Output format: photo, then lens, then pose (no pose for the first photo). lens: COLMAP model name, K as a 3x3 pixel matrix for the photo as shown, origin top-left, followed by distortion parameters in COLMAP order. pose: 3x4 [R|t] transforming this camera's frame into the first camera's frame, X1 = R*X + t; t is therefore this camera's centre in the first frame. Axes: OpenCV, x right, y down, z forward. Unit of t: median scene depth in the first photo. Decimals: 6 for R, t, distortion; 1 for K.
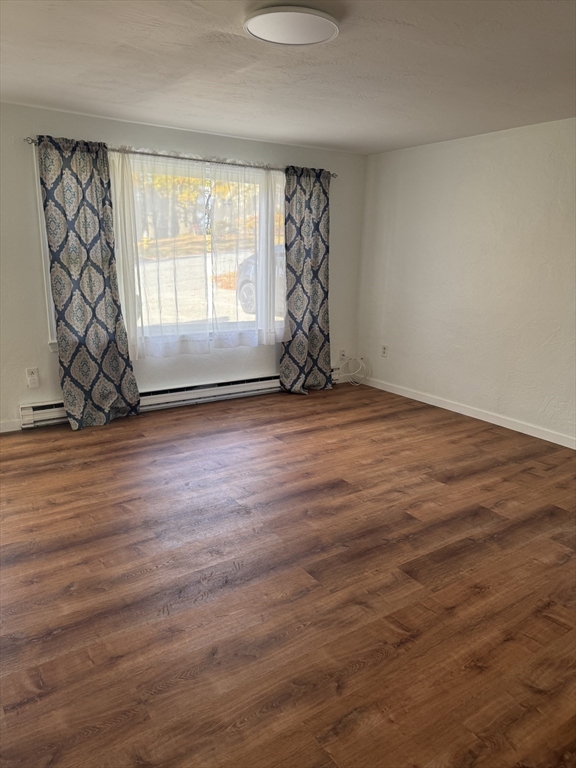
lens RADIAL K [[545.5, 0, 288.0], [0, 545.5, 384.0], [0, 0, 1]] dist [0.149444, -0.145984]
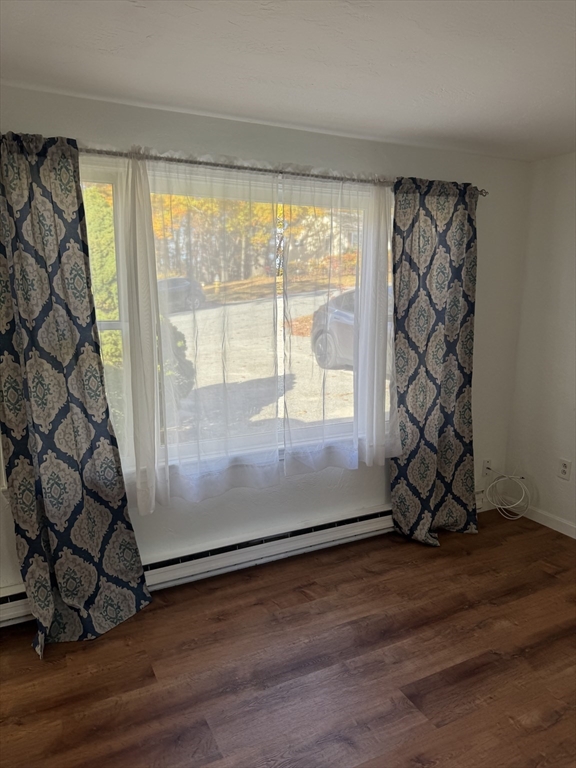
lens RADIAL K [[545.5, 0, 288.0], [0, 545.5, 384.0], [0, 0, 1]] dist [0.149444, -0.145984]
pose [[0.992123, 0.005615, -0.125139, -0.054085], [-0.013851, 0.997786, -0.065048, -0.117689], [0.124496, 0.066269, 0.990005, 0.368558]]
